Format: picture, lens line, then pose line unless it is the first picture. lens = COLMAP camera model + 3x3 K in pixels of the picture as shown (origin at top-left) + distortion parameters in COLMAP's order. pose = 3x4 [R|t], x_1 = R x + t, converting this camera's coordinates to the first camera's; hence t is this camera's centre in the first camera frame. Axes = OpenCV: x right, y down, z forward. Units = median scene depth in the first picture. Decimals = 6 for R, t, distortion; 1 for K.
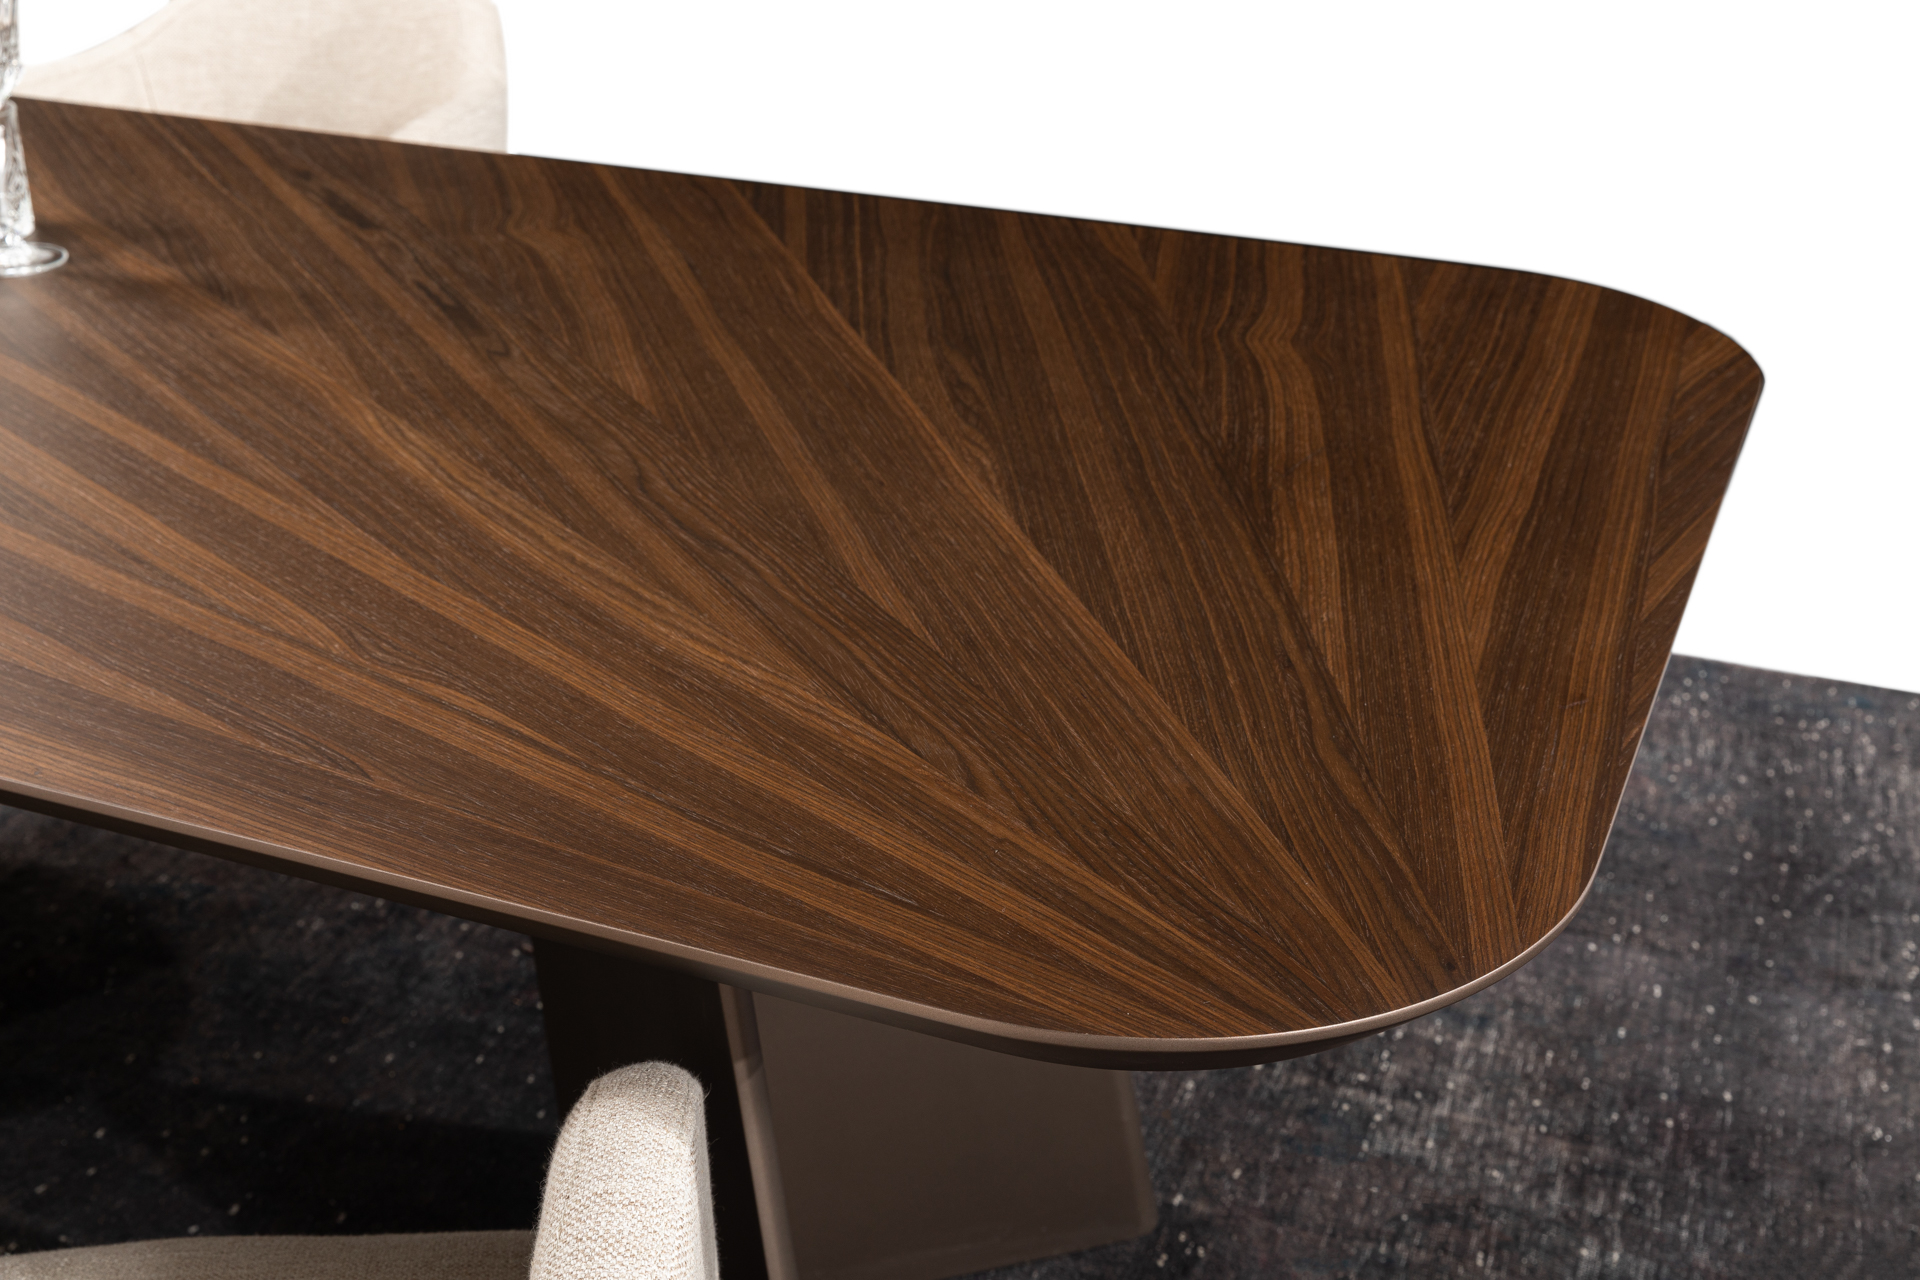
lens RADIAL K [[2423.2, 0, 962.4], [0, 2423.2, 640.0], [0, 0, 1]] dist [0.008653, 0.000000]
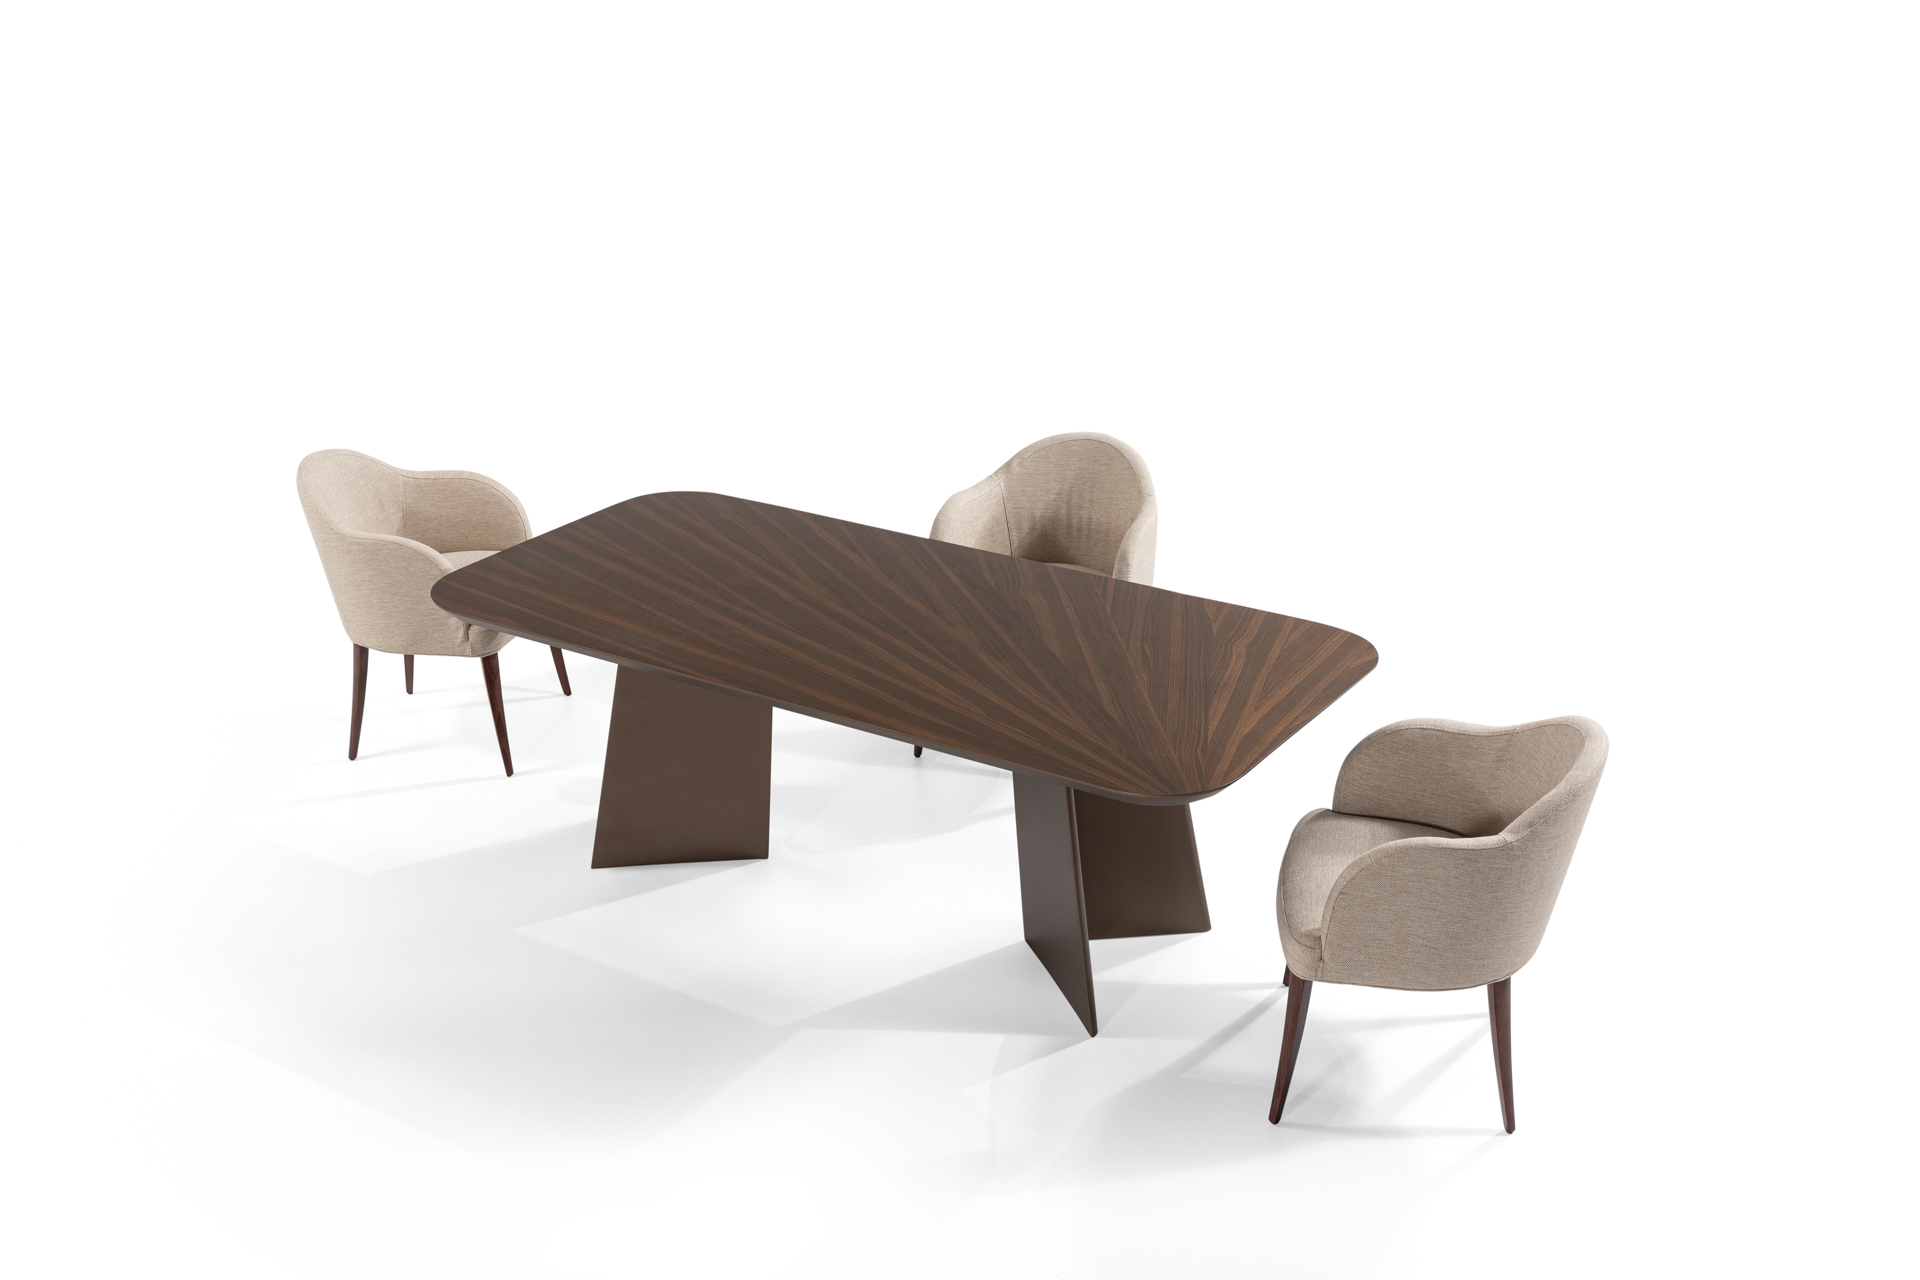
lens RADIAL K [[2323.6, 0, 960.1], [0, 2323.6, 640.2], [0, 0, 1]] dist [-0.002429, 0.000000]
pose [[0.984446, 0.060985, -0.164764, 0.331990], [-0.069280, 0.996579, -0.045070, 0.052356], [0.161452, 0.055784, 0.985303, -2.743765]]
